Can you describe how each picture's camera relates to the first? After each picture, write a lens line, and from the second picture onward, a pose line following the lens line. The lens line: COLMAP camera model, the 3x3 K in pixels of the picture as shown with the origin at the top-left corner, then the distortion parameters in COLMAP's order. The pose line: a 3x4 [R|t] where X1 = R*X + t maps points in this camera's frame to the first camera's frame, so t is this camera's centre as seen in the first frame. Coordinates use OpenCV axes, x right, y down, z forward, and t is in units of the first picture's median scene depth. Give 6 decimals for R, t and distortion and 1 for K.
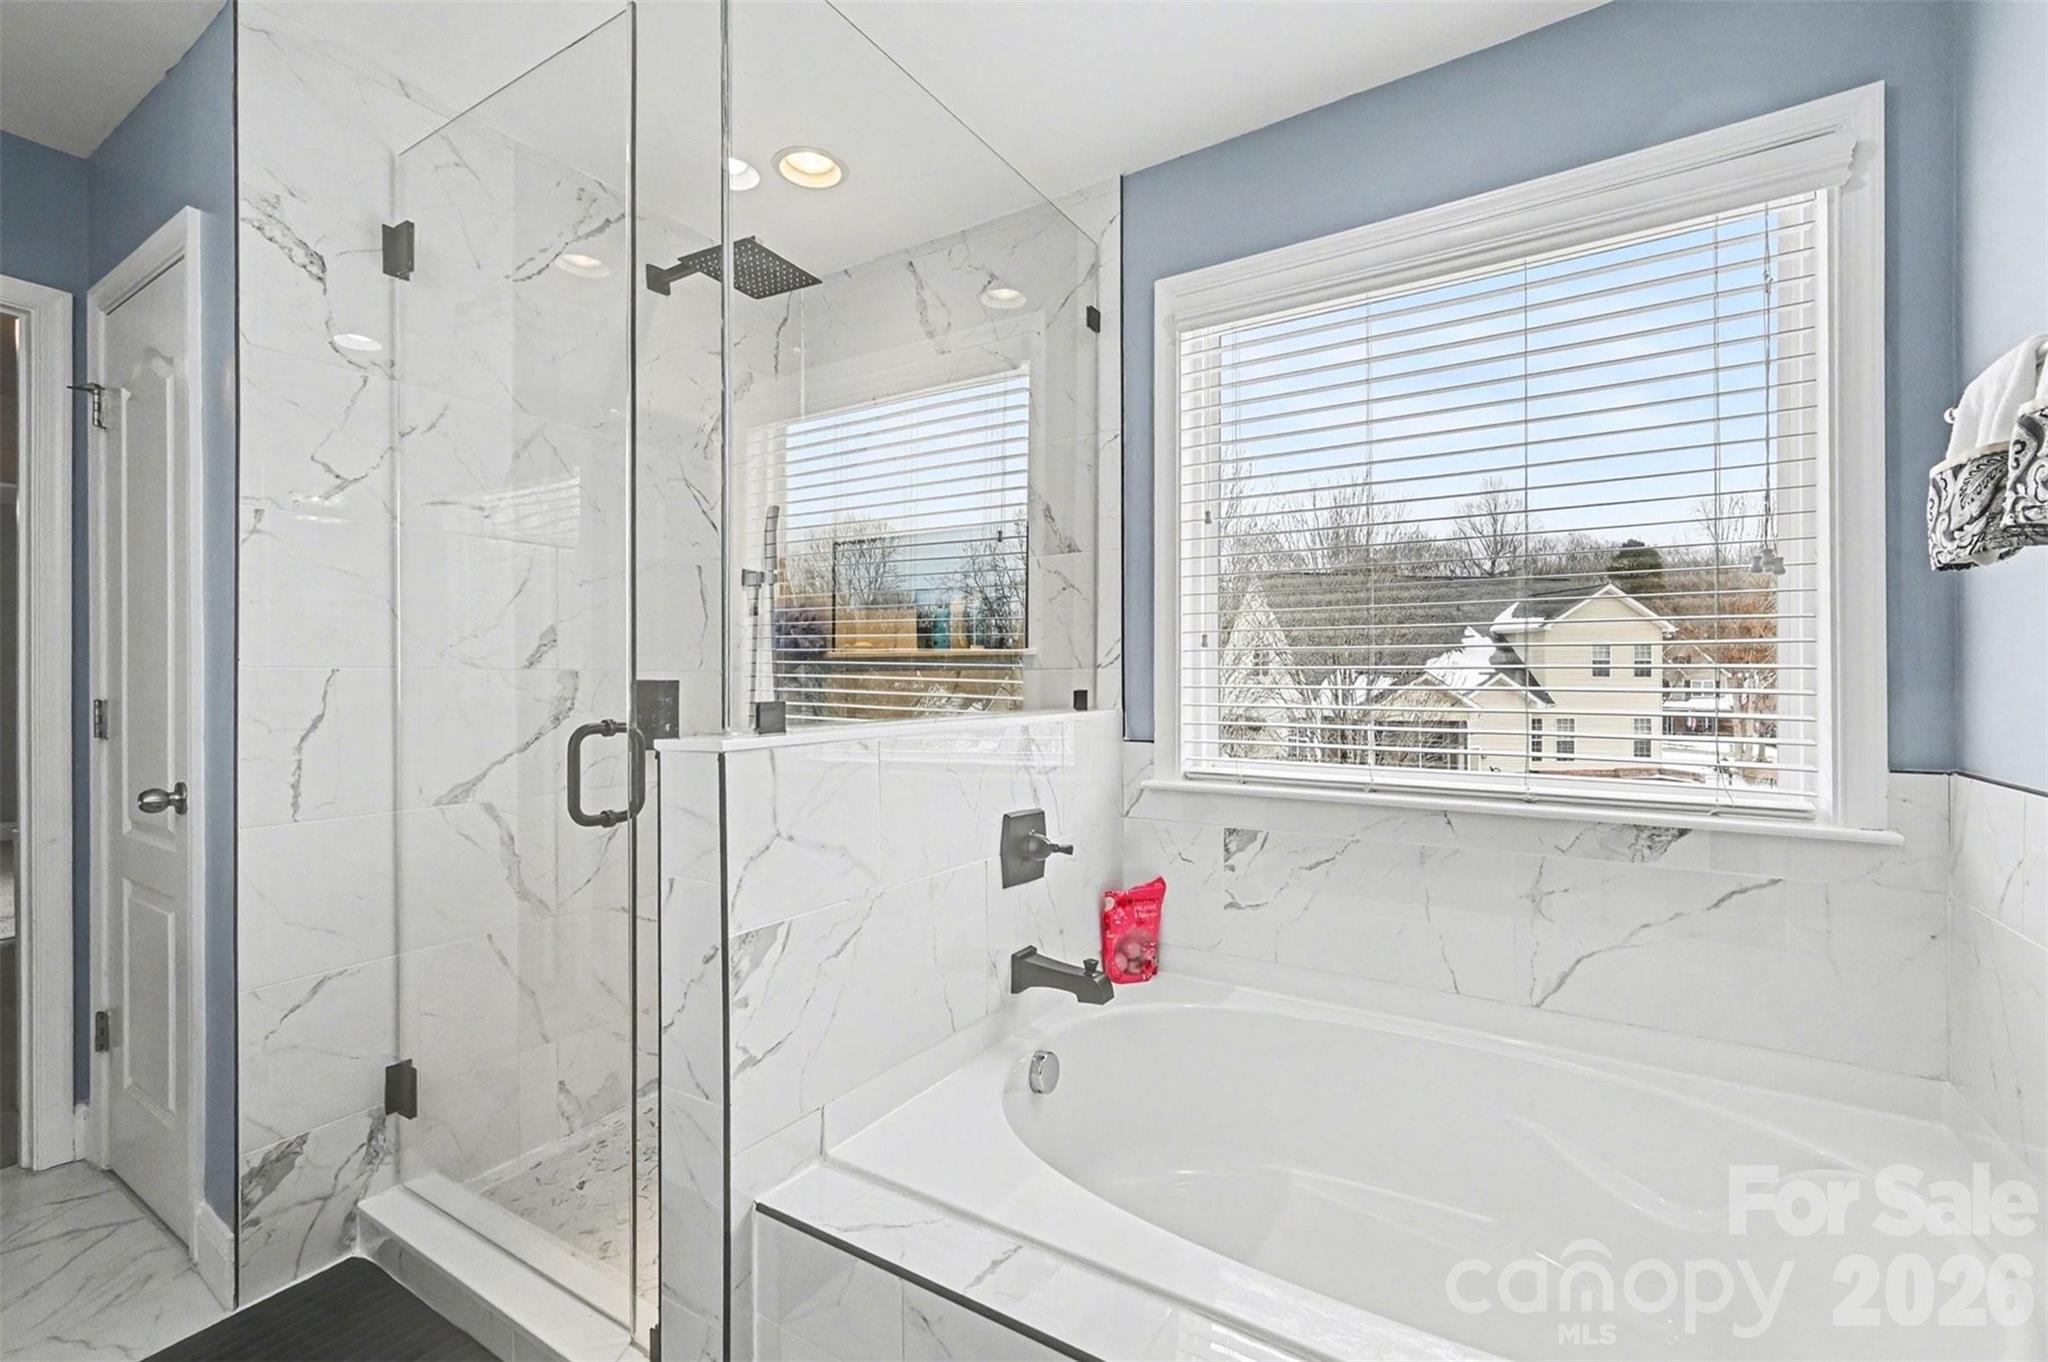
lens RADIAL K [[886.7, 0, 1024.0], [0, 886.7, 680.8], [0, 0, 1]] dist [0.020715, 0.001451]
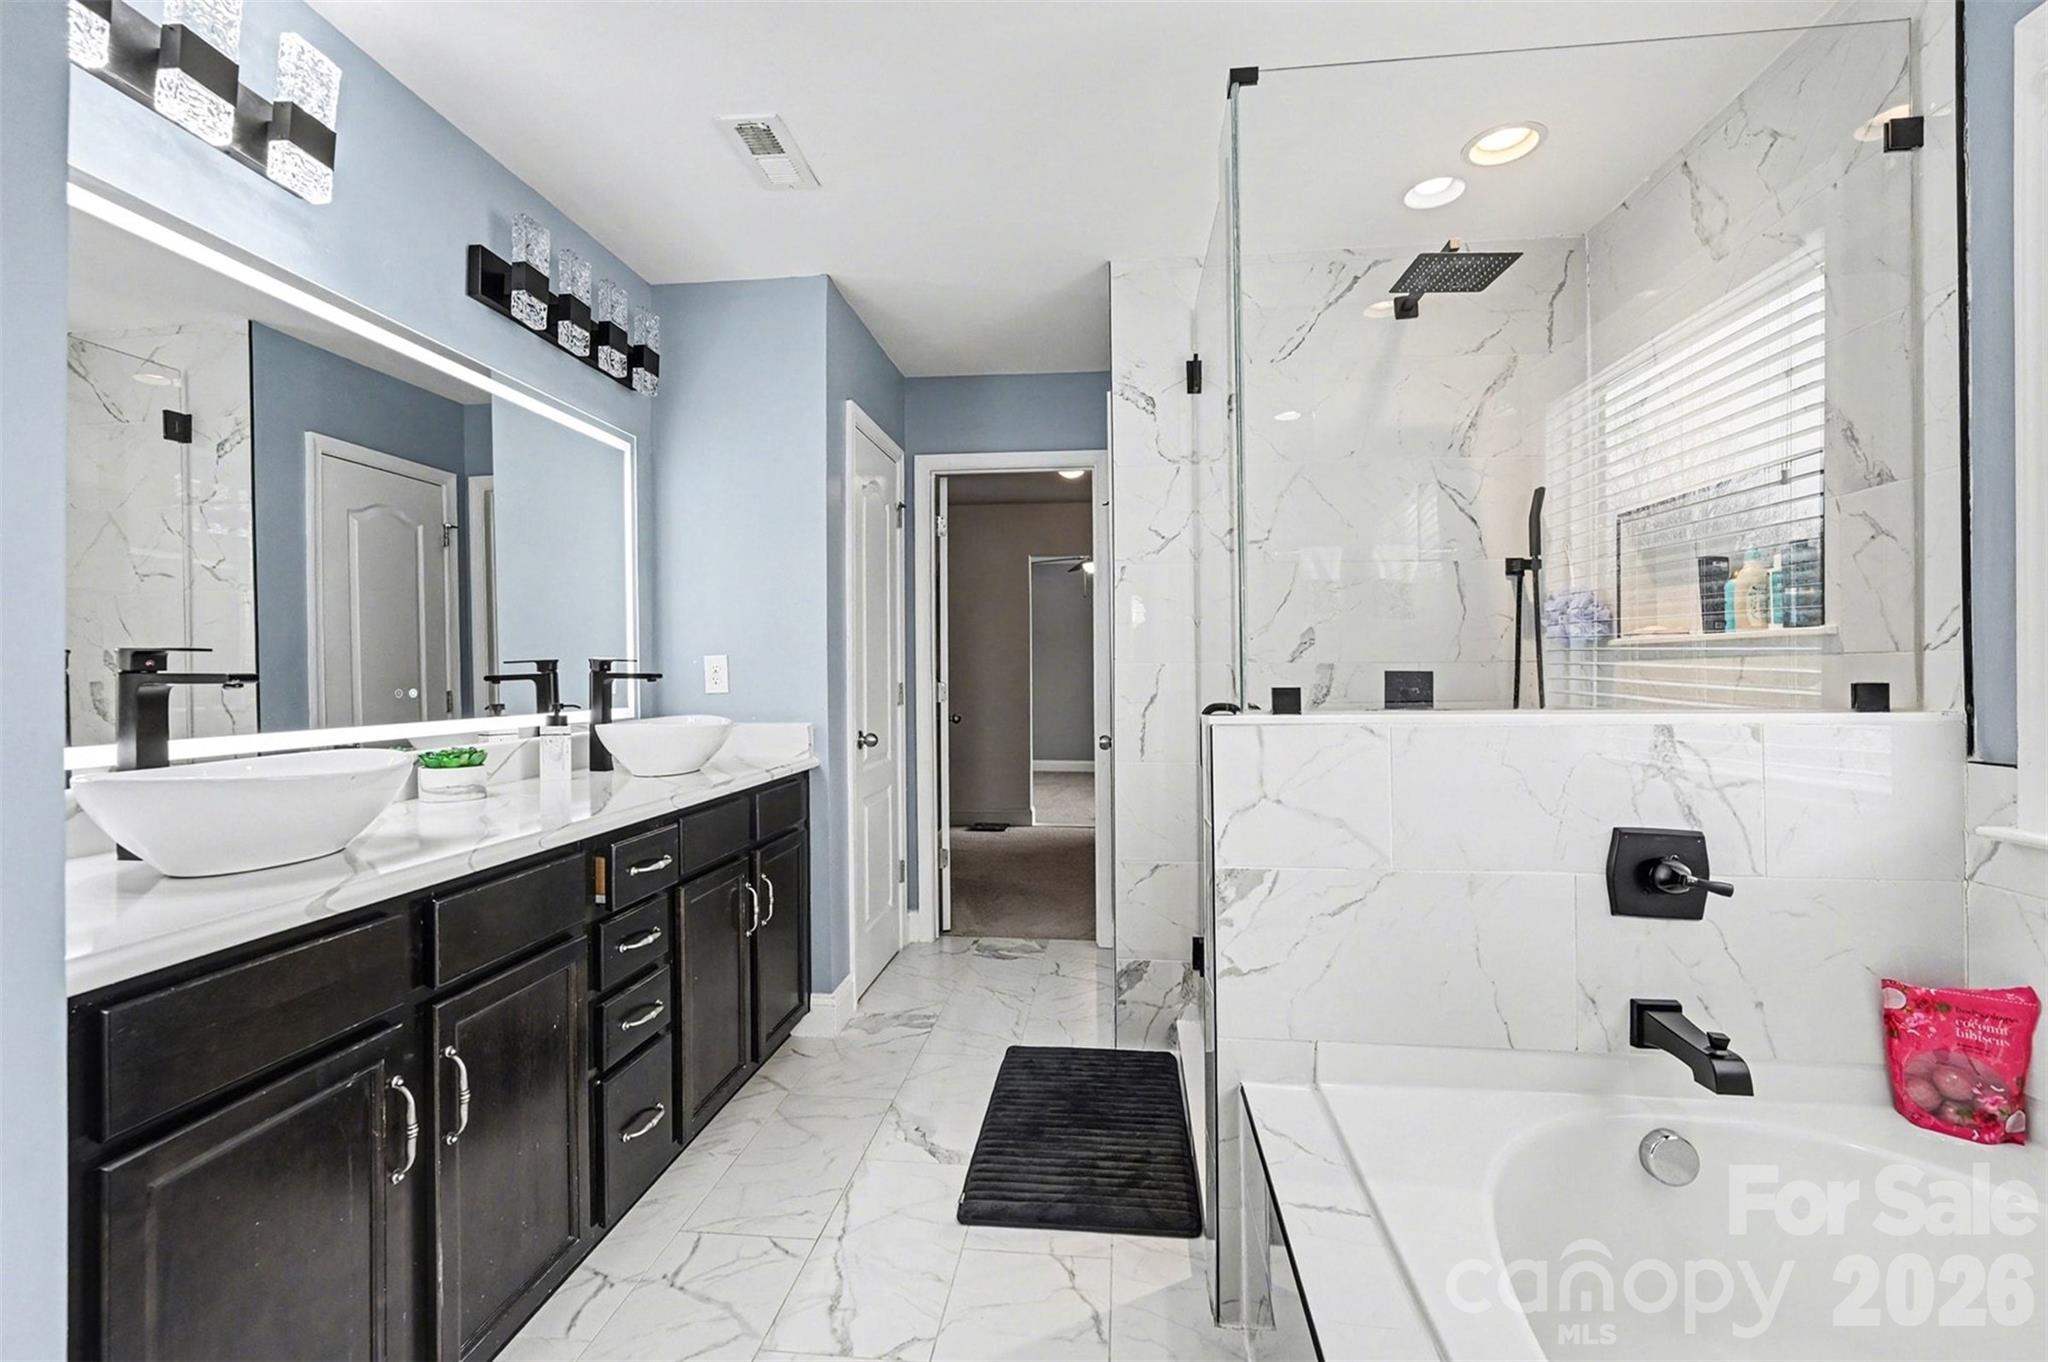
lens RADIAL K [[886.7, 0, 1033.0], [0, 886.7, 671.7], [0, 0, 1]] dist [0.020715, 0.001451]
pose [[0.457121, -0.002360, -0.889401, 0.403903], [0.000621, 0.999997, -0.002335, 0.002771], [0.889404, 0.000515, 0.457121, 0.098455]]
